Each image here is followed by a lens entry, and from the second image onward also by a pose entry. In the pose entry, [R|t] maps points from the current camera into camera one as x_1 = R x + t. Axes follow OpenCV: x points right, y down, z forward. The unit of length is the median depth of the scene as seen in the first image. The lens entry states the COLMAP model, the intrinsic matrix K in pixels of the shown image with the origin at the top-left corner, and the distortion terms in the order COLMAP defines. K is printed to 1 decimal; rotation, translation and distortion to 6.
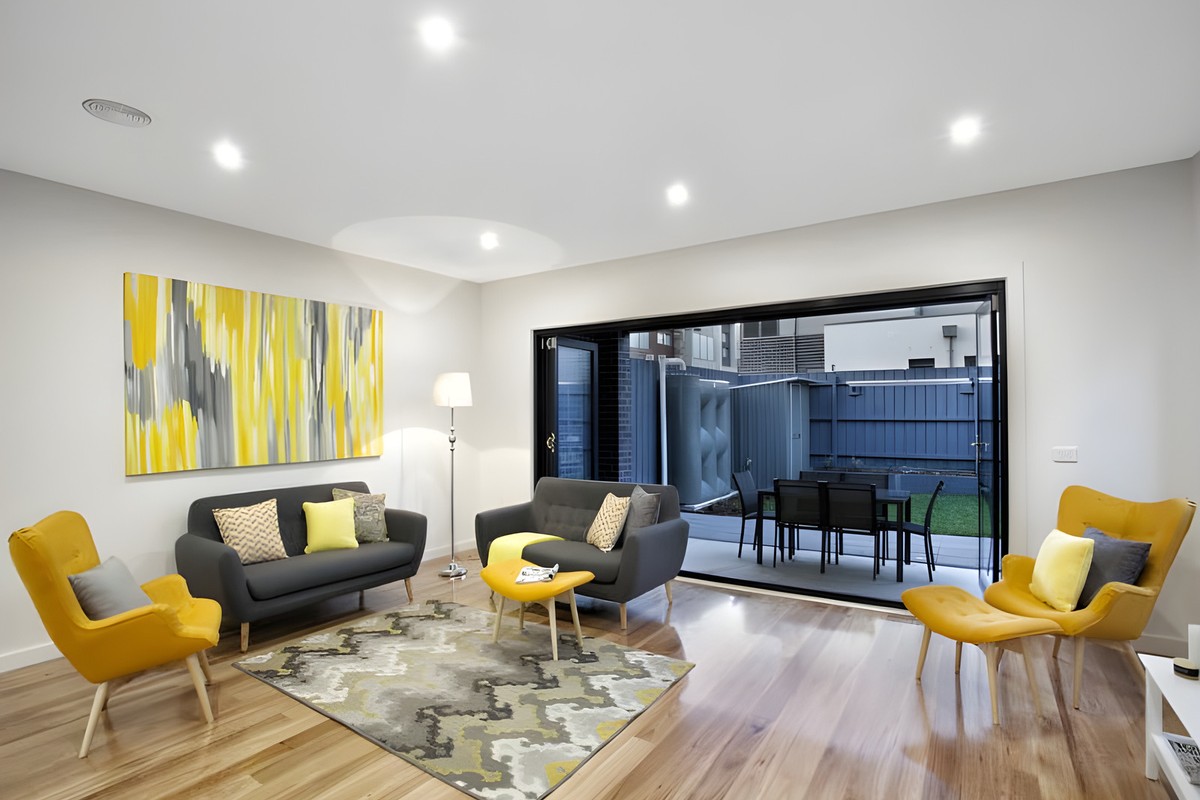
lens RADIAL K [[595.2, 0, 591.7], [0, 595.2, 419.3], [0, 0, 1]] dist [-0.021593, 0.000175]
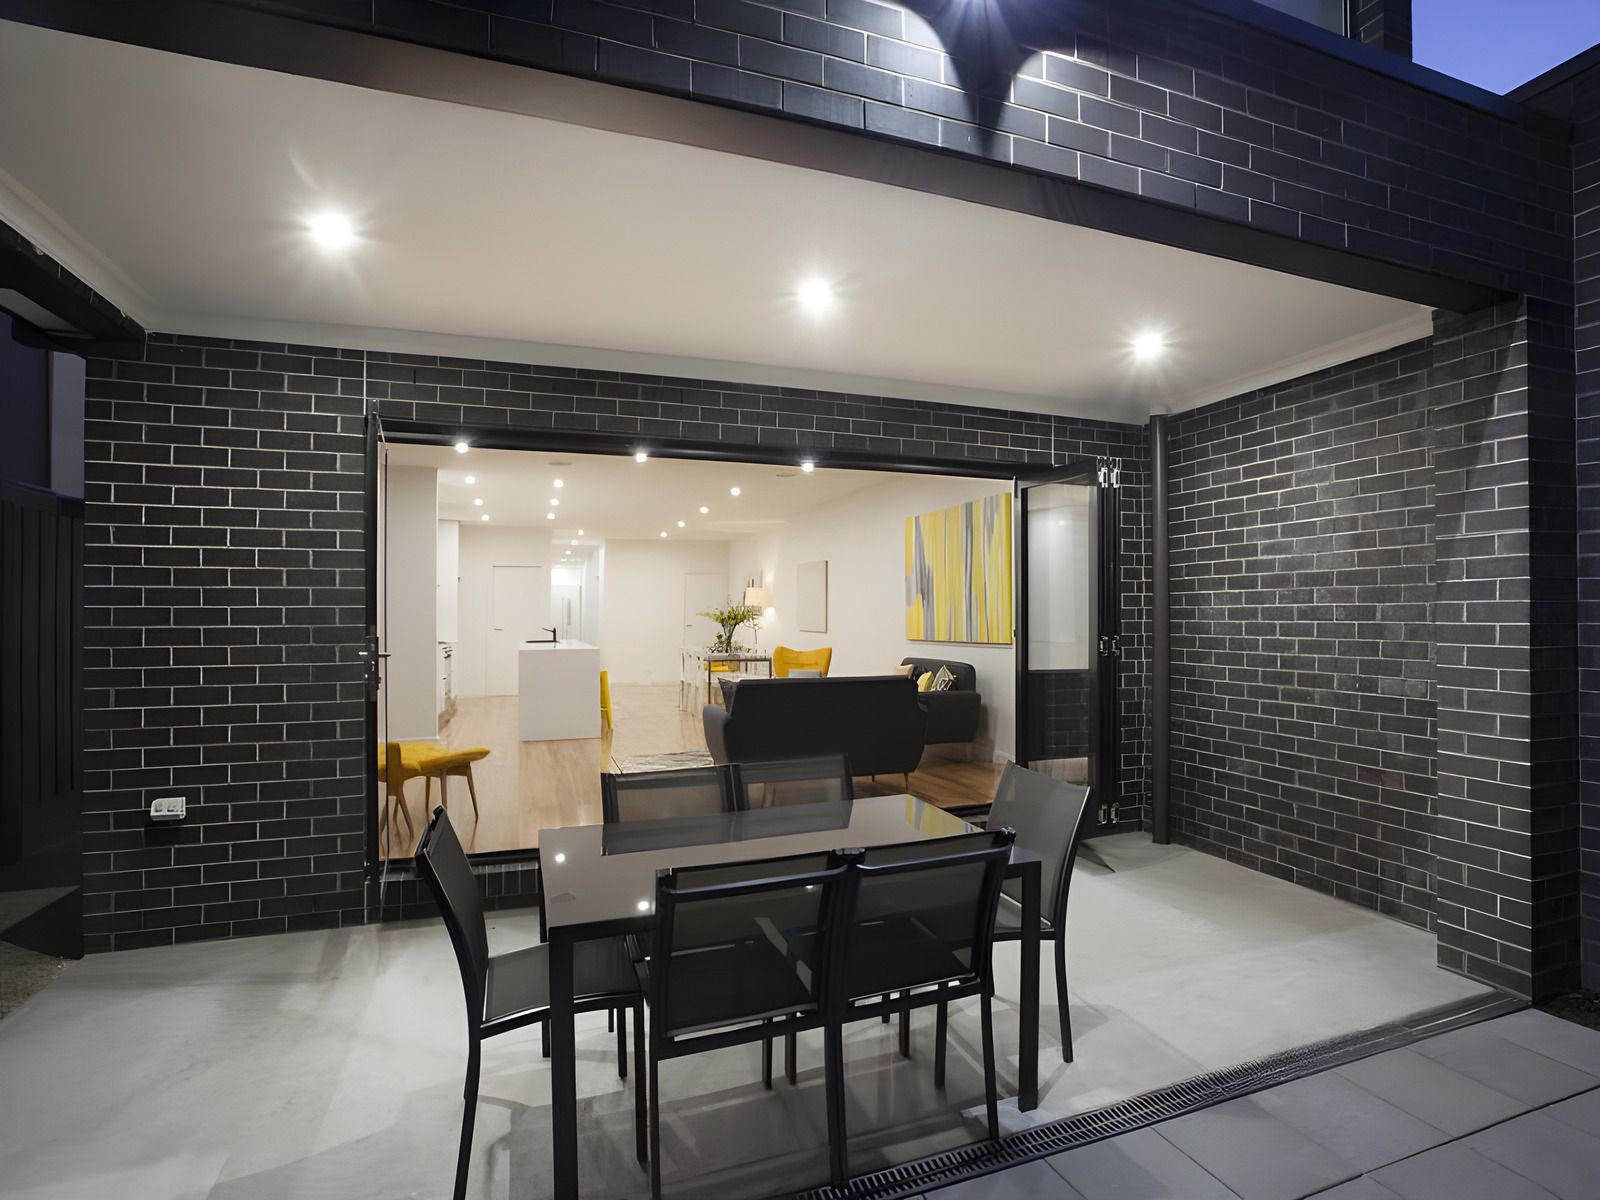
lens RADIAL K [[793.5, 0, 797.1], [0, 793.5, 605.4], [0, 0, 1]] dist [-0.080736, 0.042604]
pose [[-0.586072, -0.005663, -0.810239, 0.994664], [0.003625, 0.999947, -0.009611, 0.012975], [0.810251, -0.008570, -0.586021, 1.676177]]
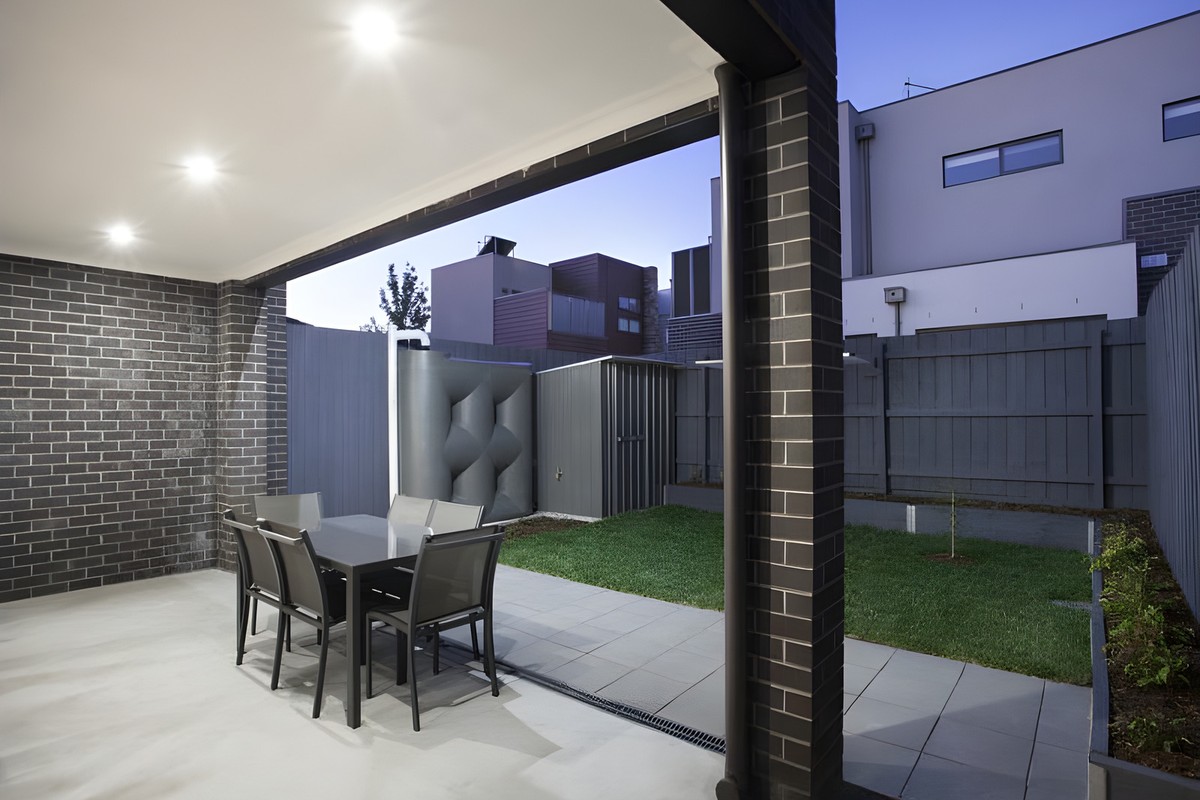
lens RADIAL K [[595.2, 0, 591.7], [0, 595.2, 419.3], [0, 0, 1]] dist [-0.021593, 0.000175]
pose [[0.994878, -0.005642, -0.100929, 0.938007], [0.005795, 0.999982, 0.001226, 0.026853], [0.100920, -0.001804, 0.994893, 0.622998]]
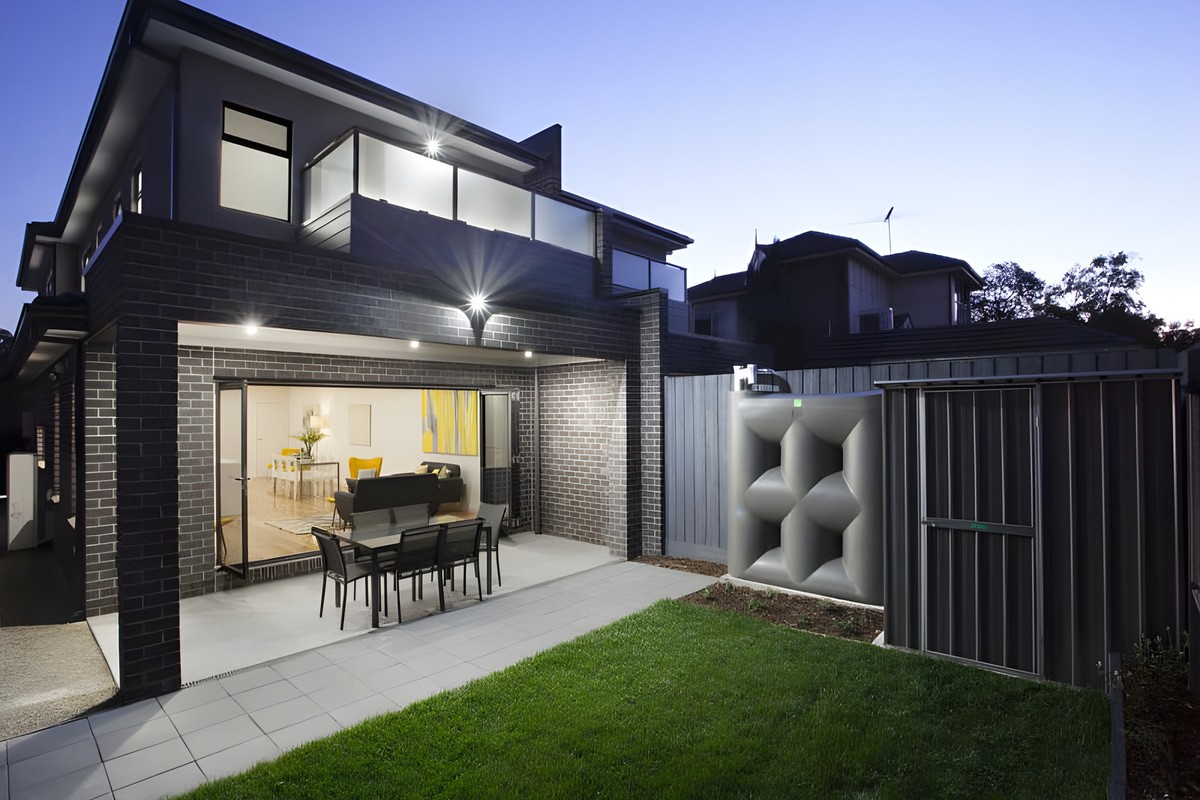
lens RADIAL K [[594.7, 0, 597.4], [0, 594.7, 403.9], [0, 0, 1]] dist [-0.080997, 0.042762]
pose [[-0.145291, -0.010062, -0.989338, 1.859811], [0.008573, 0.999898, -0.011429, -0.100403], [0.989352, -0.010142, -0.145190, 1.966197]]
